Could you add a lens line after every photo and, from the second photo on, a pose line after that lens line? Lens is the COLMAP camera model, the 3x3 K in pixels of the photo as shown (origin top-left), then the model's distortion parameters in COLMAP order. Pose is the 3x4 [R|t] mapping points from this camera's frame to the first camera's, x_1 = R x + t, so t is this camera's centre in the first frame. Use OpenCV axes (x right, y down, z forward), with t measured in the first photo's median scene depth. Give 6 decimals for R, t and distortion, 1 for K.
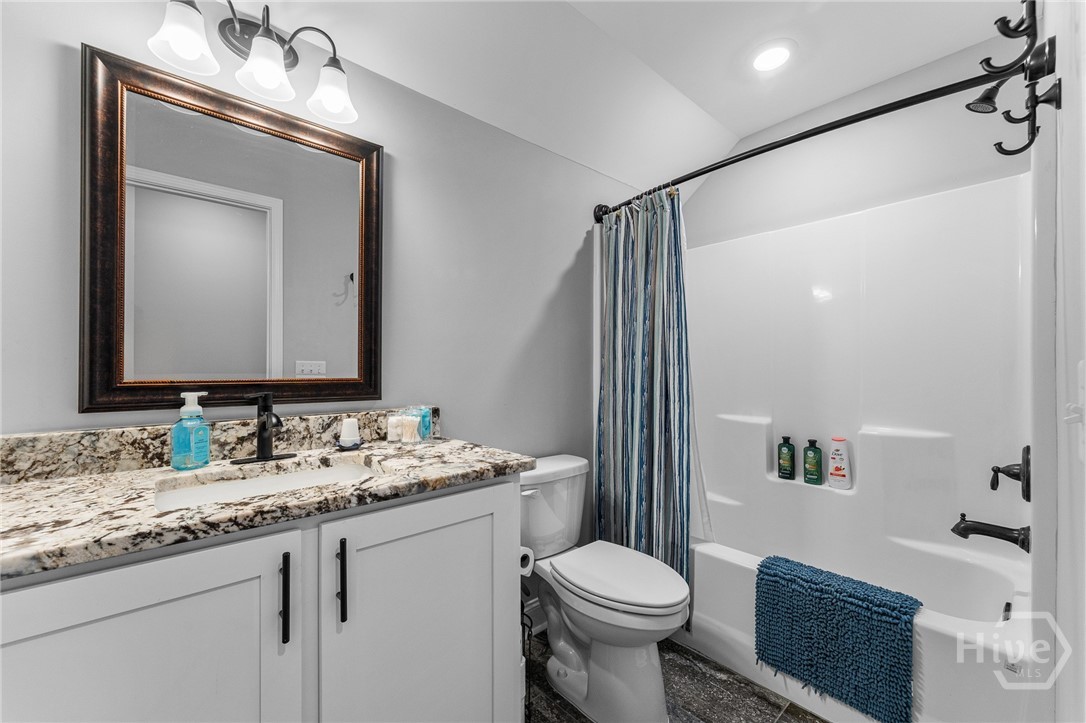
lens RADIAL K [[435.0, 0, 545.2], [0, 435.0, 364.3], [0, 0, 1]] dist [-0.002363, -0.000163]
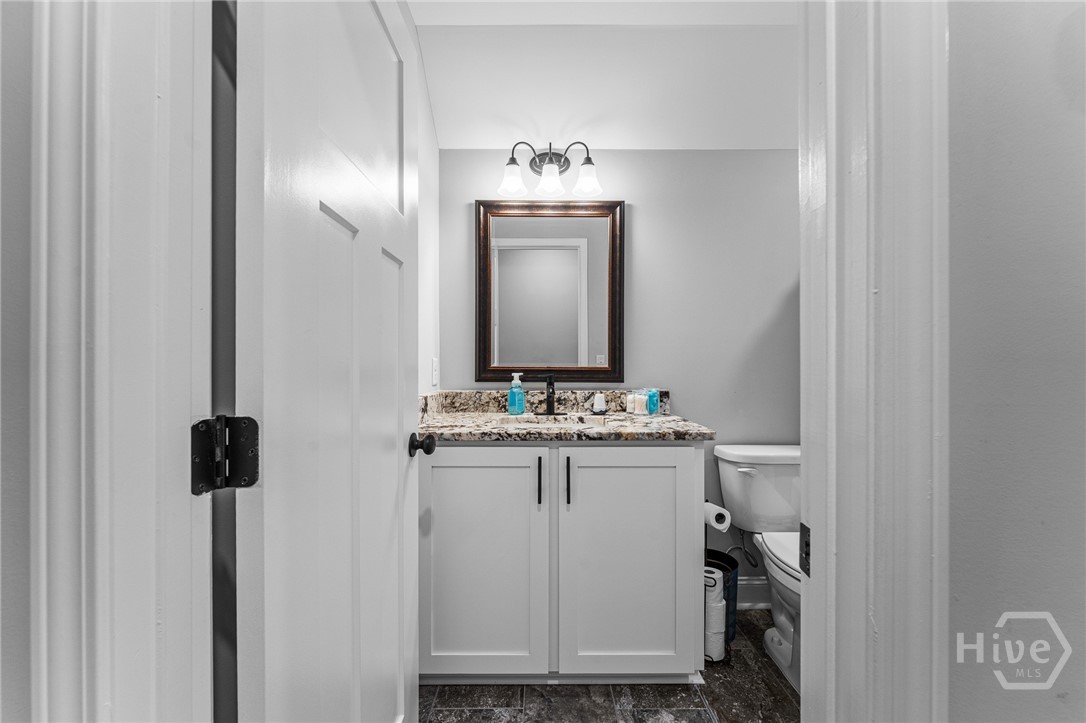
lens RADIAL K [[438.5, 0, 542.2], [0, 438.5, 358.4], [0, 0, 1]] dist [-0.001373, -0.000159]
pose [[0.743870, -0.004342, -0.668311, 0.479355], [0.005164, 0.999986, -0.000749, 0.004267], [0.668305, -0.002894, 0.743882, -0.288052]]
